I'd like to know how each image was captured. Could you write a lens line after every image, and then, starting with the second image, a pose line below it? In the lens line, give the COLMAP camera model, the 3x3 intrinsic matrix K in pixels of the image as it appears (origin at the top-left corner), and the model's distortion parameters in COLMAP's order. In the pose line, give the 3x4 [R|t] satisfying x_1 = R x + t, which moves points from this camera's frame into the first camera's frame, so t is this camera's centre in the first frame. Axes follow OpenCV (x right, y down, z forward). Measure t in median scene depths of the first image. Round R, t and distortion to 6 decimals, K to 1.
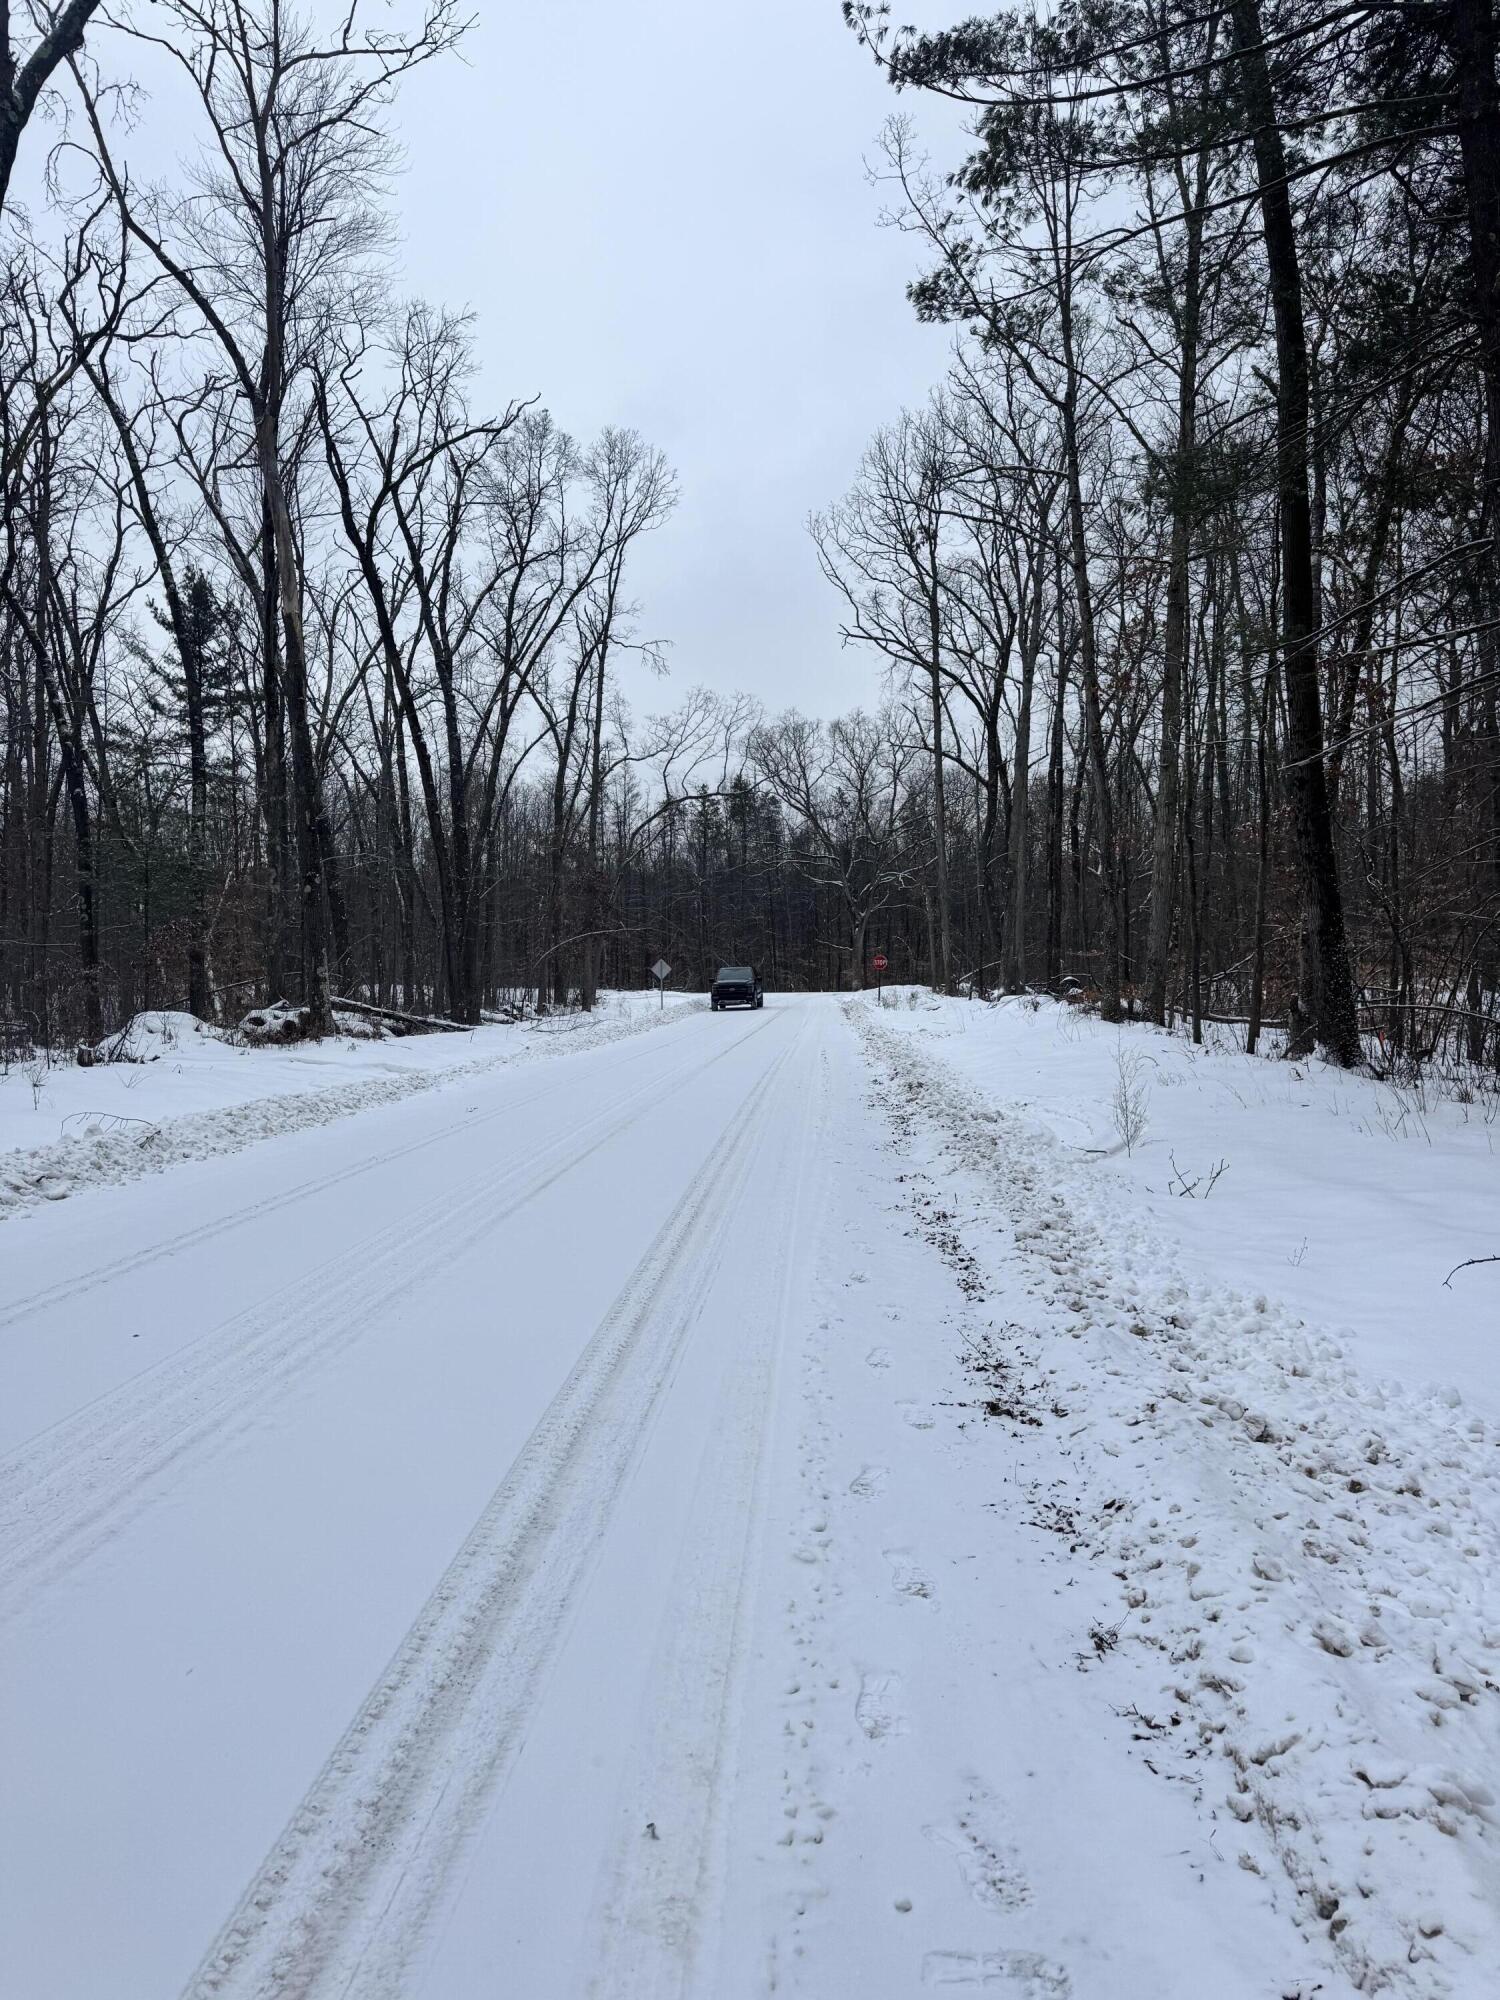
lens RADIAL K [[1403.1, 0, 752.8], [0, 1403.1, 1008.6], [0, 0, 1]] dist [0.024060, -0.029049]
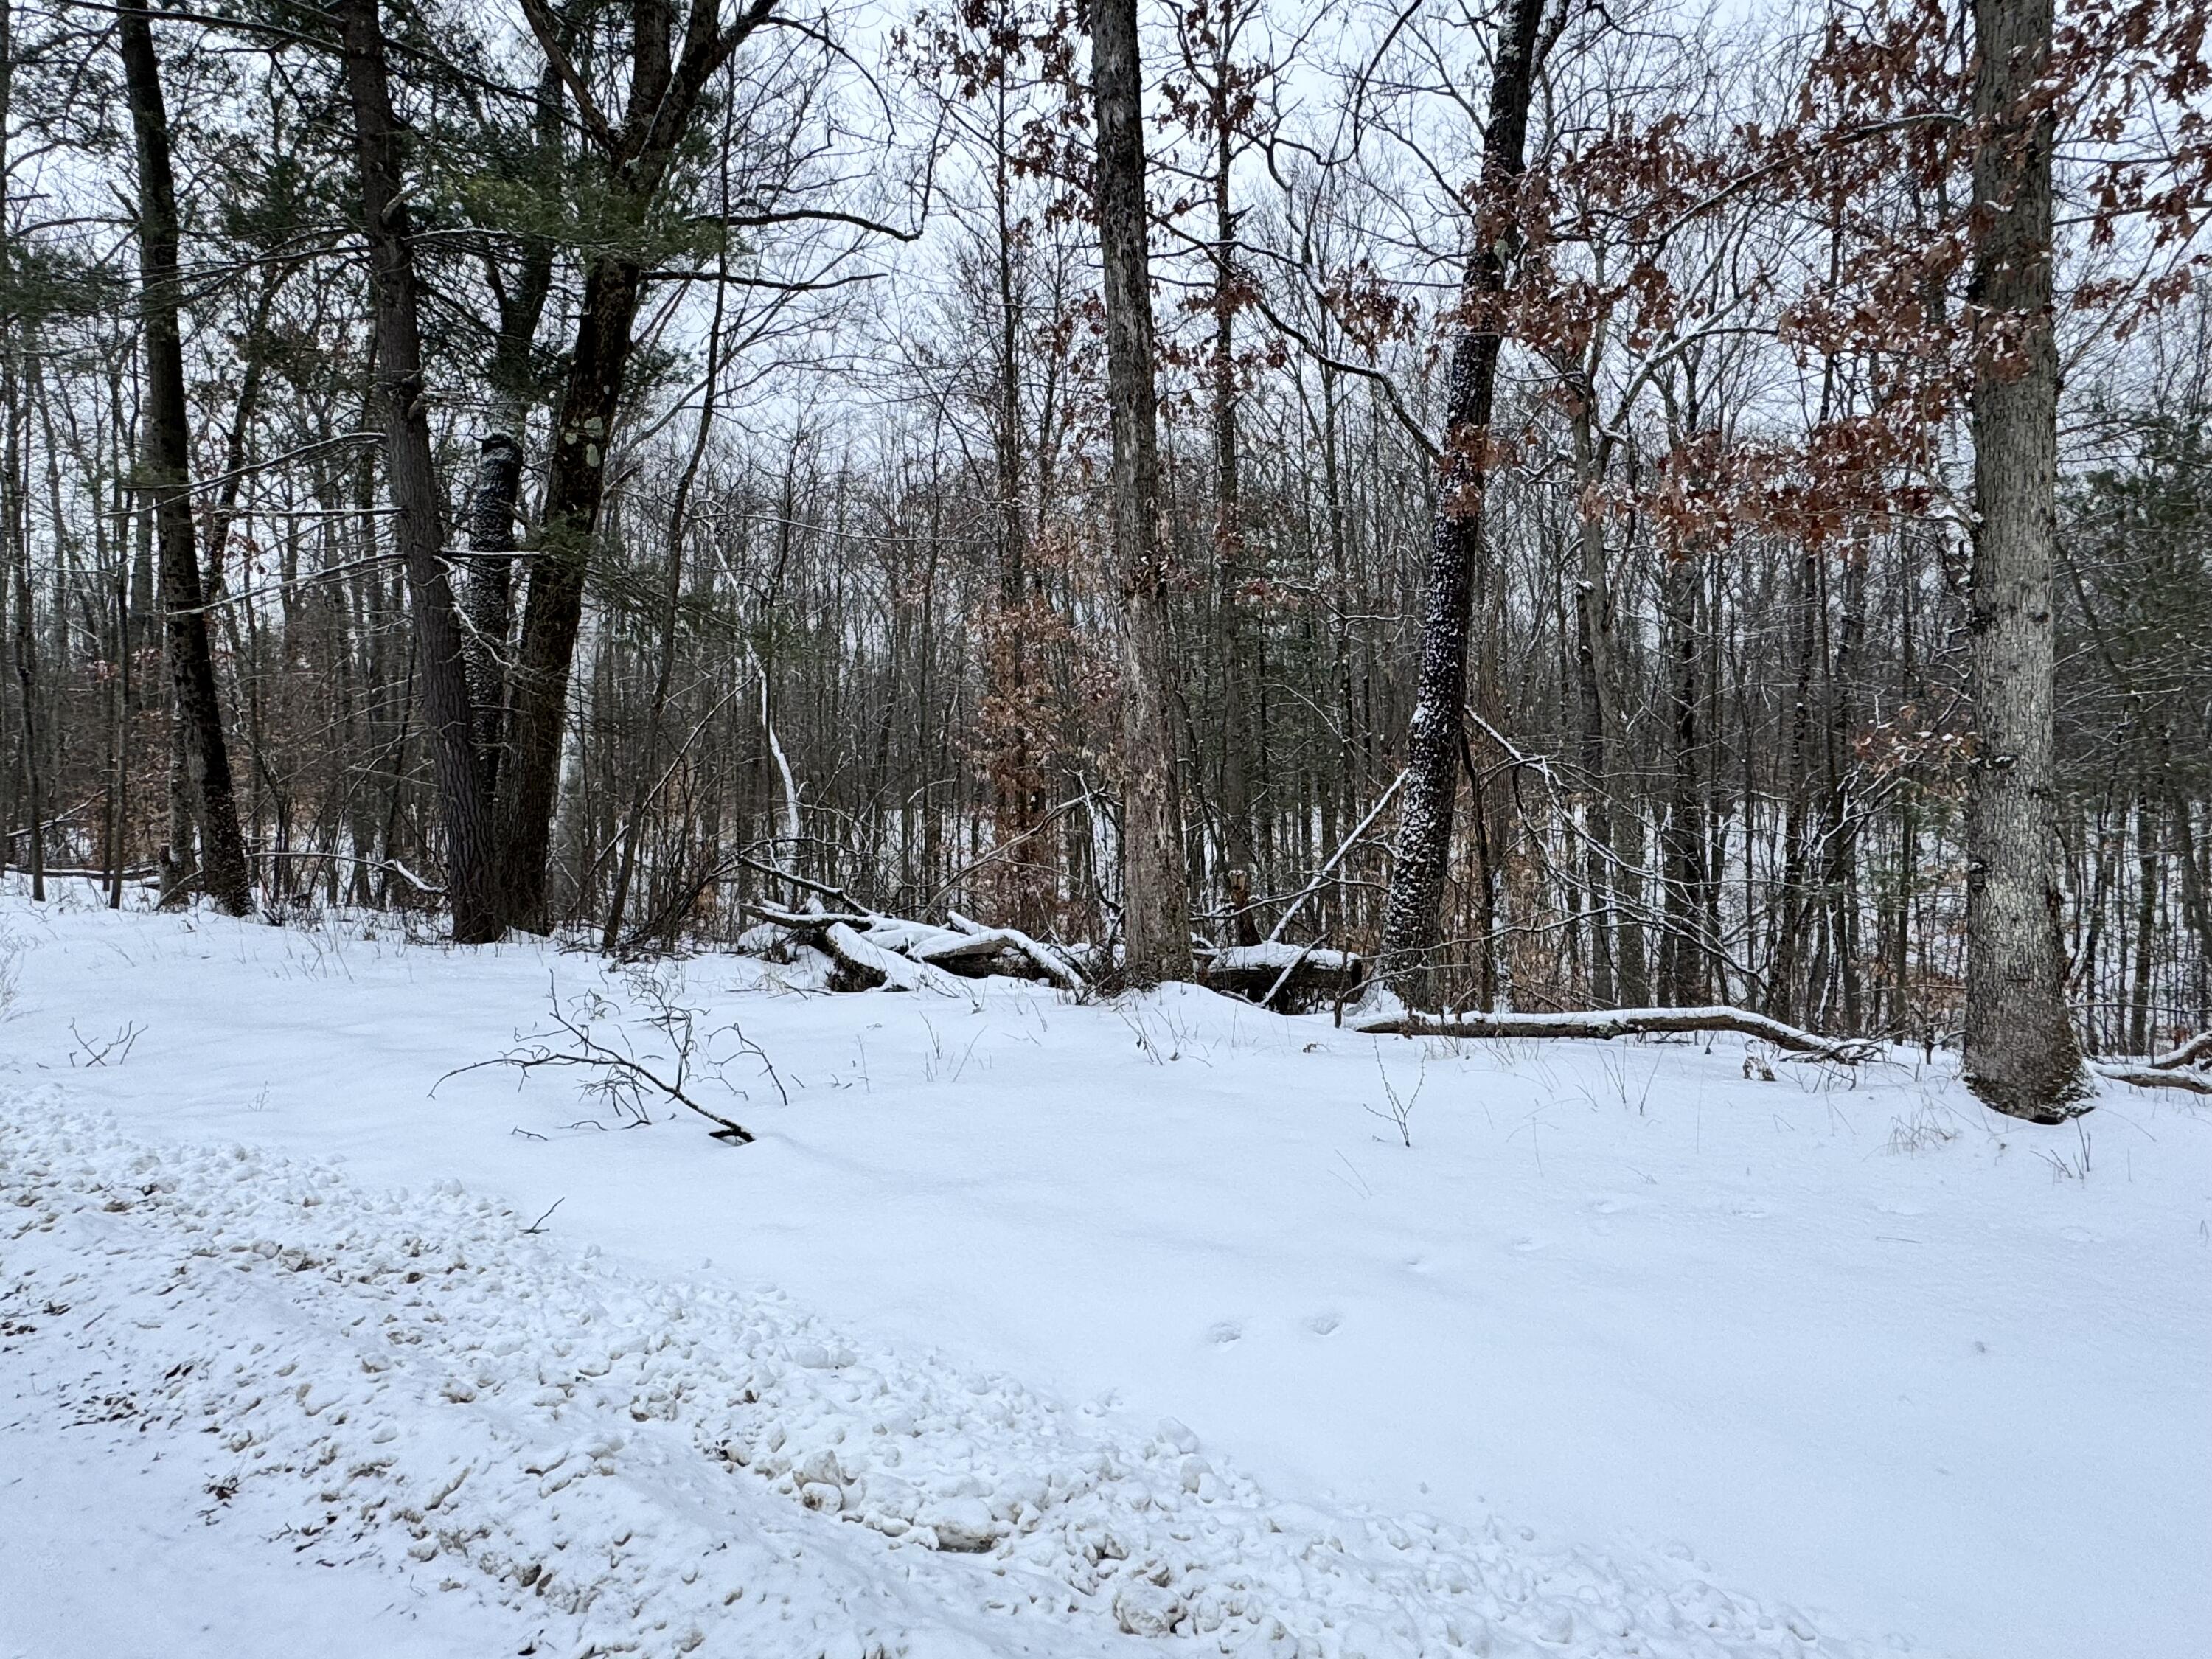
lens RADIAL K [[1284.7, 0, 1103.3], [0, 1284.7, 827.3], [0, 0, 1]] dist [-0.003479, -0.000305]
pose [[0.518424, -0.009992, 0.855065, -0.169367], [0.026418, 0.999642, -0.004336, -0.006393], [-0.854716, 0.024837, 0.518502, -0.026431]]
